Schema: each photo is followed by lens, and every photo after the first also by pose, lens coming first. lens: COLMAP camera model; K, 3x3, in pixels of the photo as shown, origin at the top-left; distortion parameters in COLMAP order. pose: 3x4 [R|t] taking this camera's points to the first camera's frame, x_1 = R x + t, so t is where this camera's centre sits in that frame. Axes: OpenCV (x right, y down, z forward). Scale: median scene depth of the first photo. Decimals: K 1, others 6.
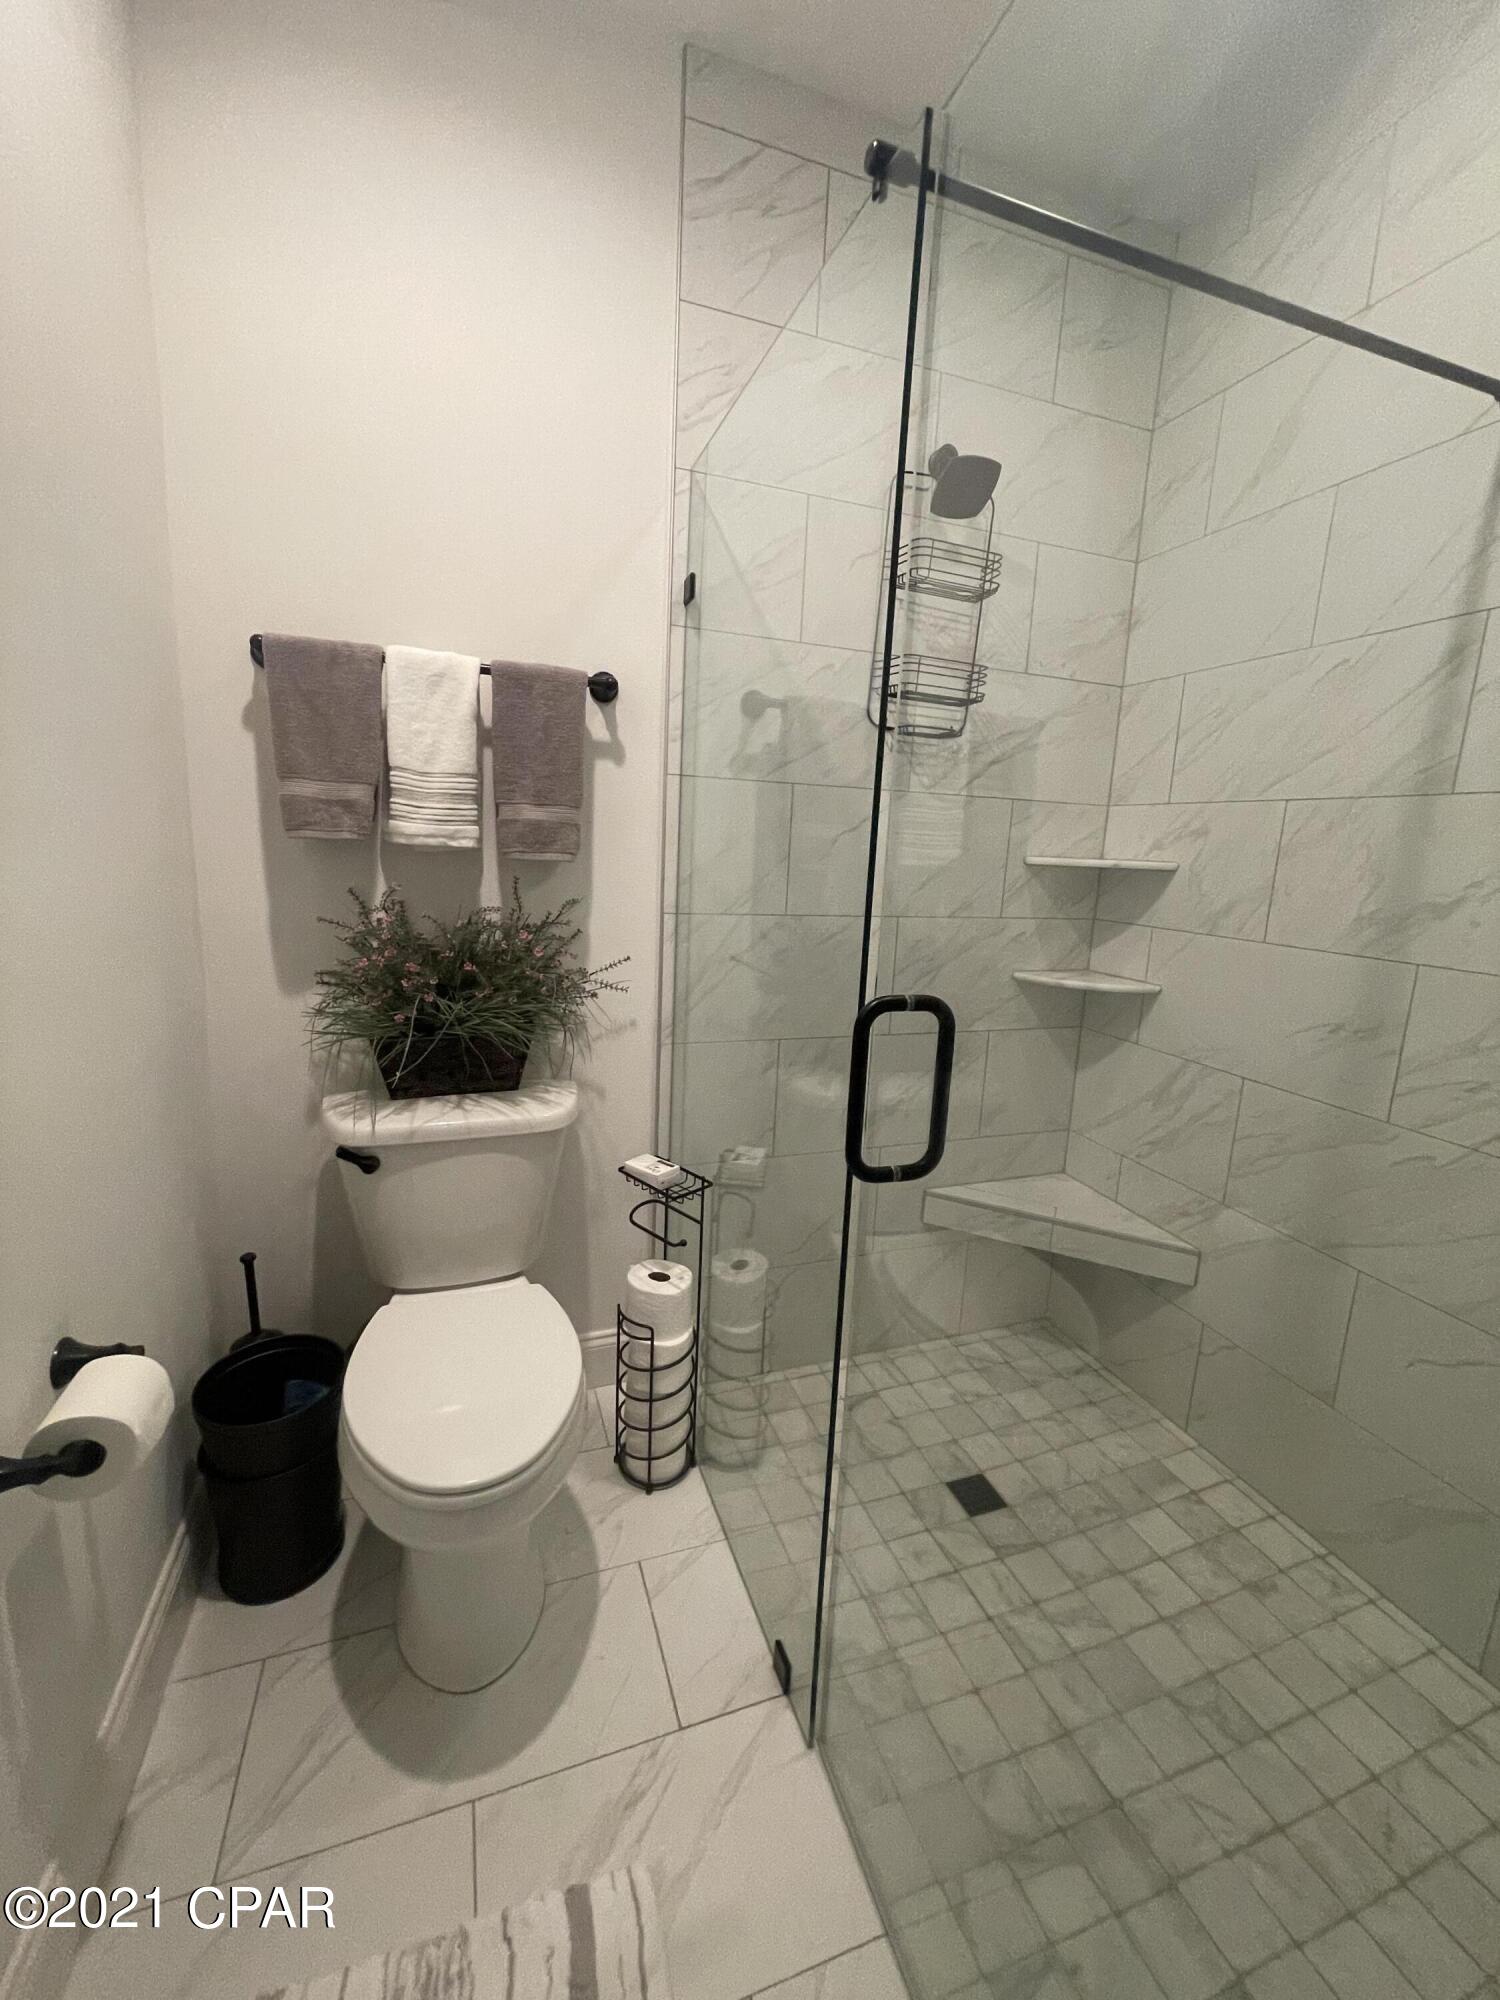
lens RADIAL K [[810.0, 0, 750.0], [0, 810.0, 1000.0], [0, 0, 1]] dist [0.001454, -0.000347]
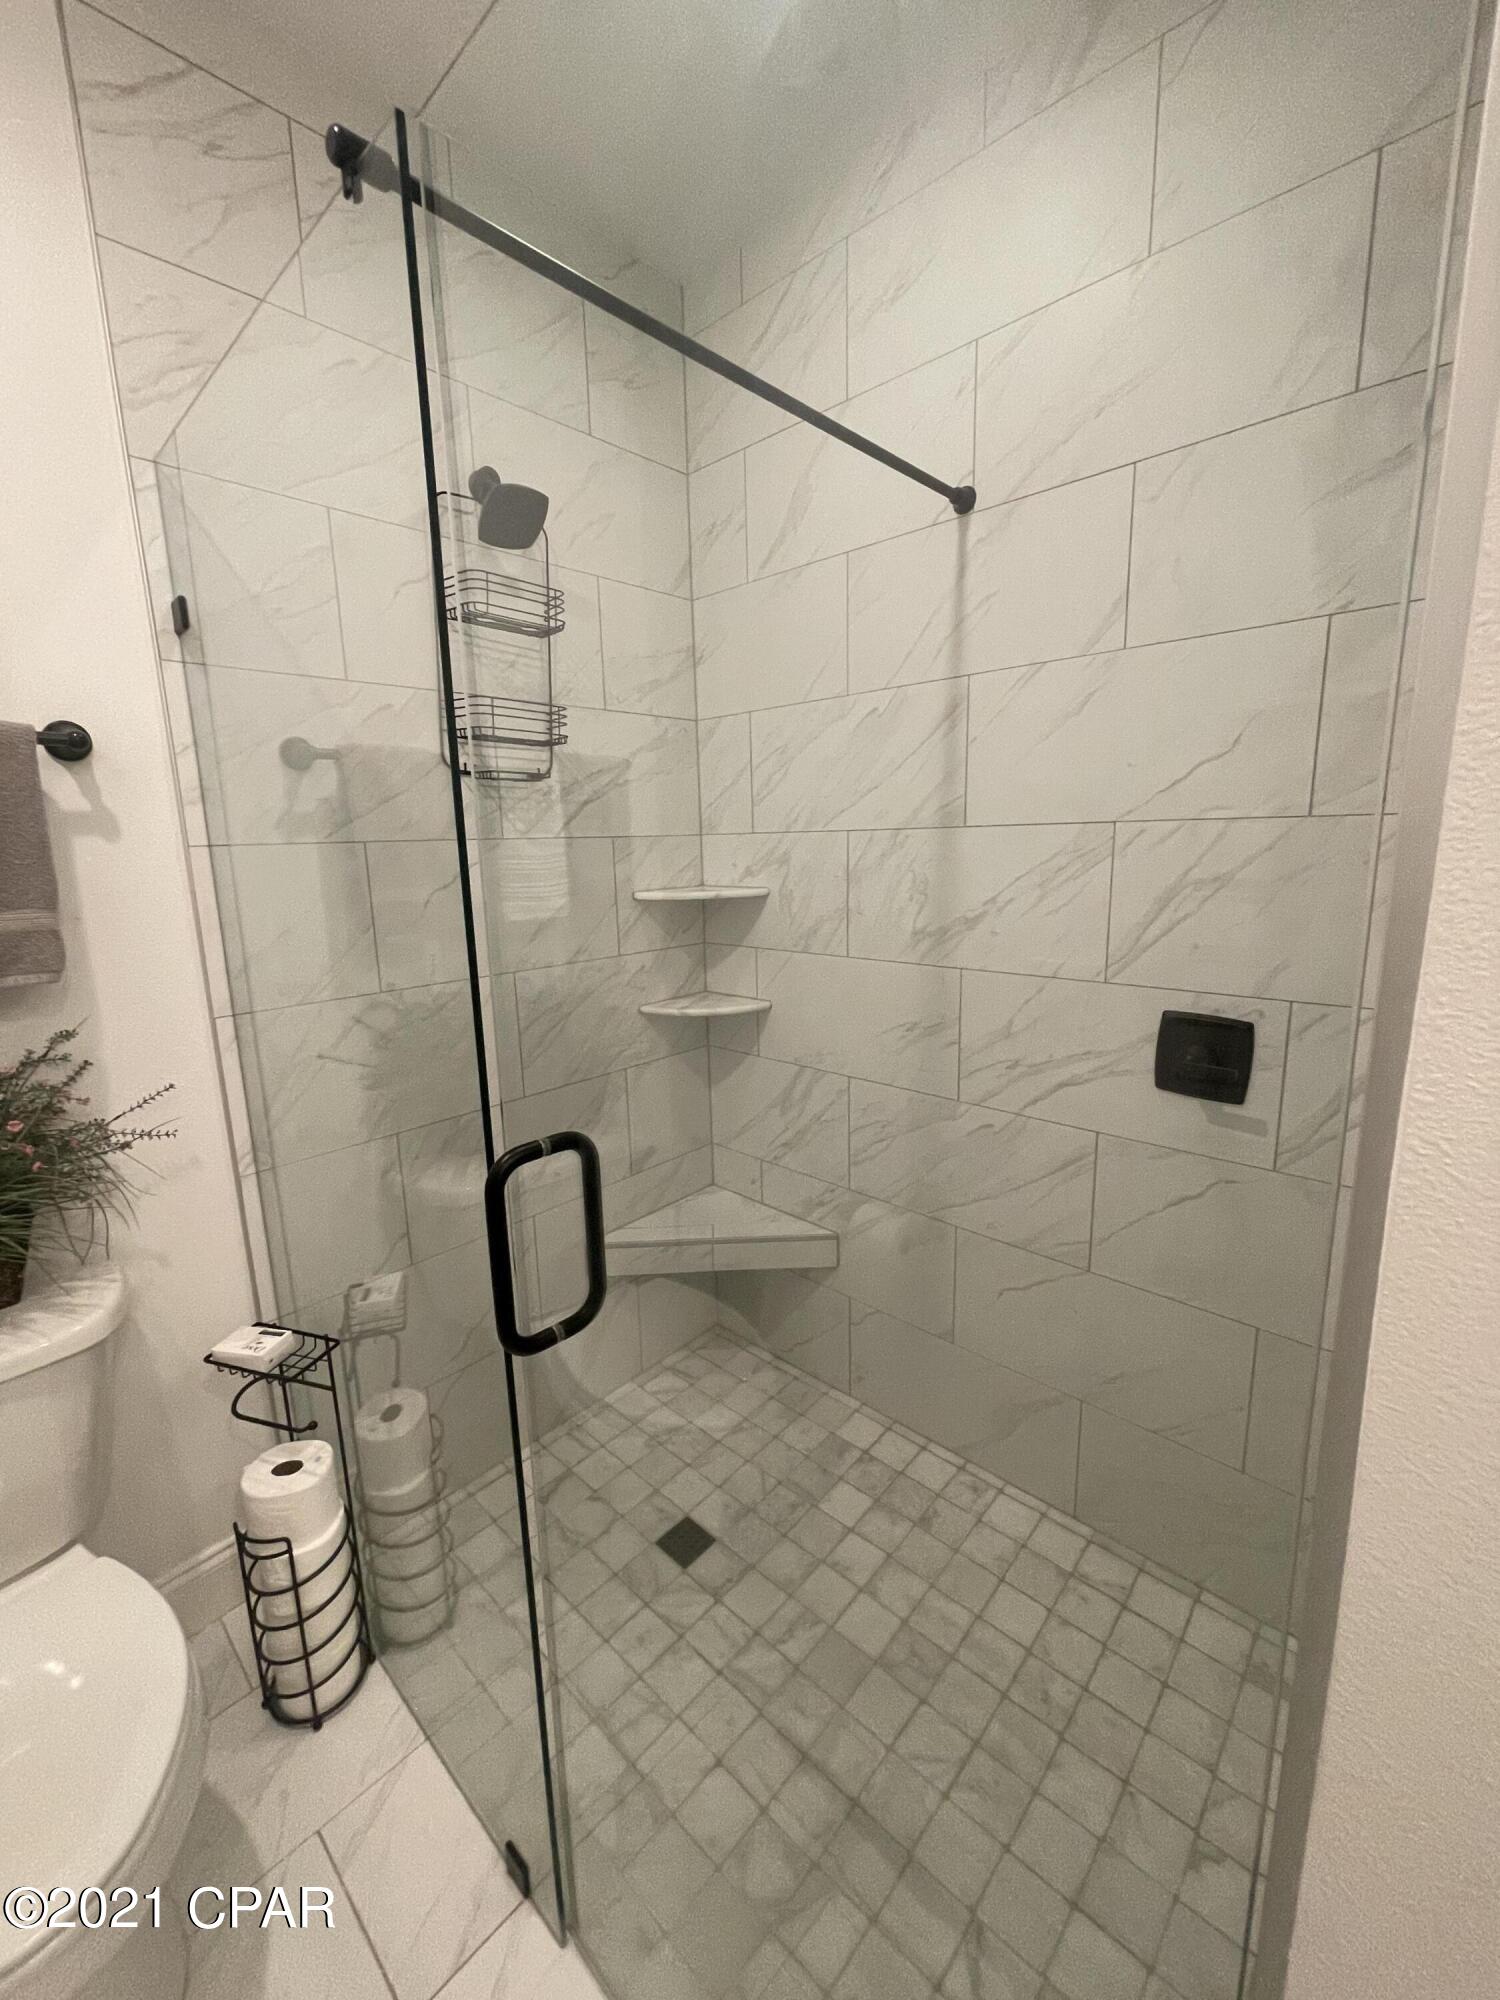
lens RADIAL K [[810.0, 0, 750.0], [0, 810.0, 1000.0], [0, 0, 1]] dist [0.001454, -0.000347]
pose [[0.888555, -0.153312, 0.432395, 0.020276], [0.147553, 0.987933, 0.047069, -0.088577], [-0.434394, 0.021978, 0.900455, 0.052243]]
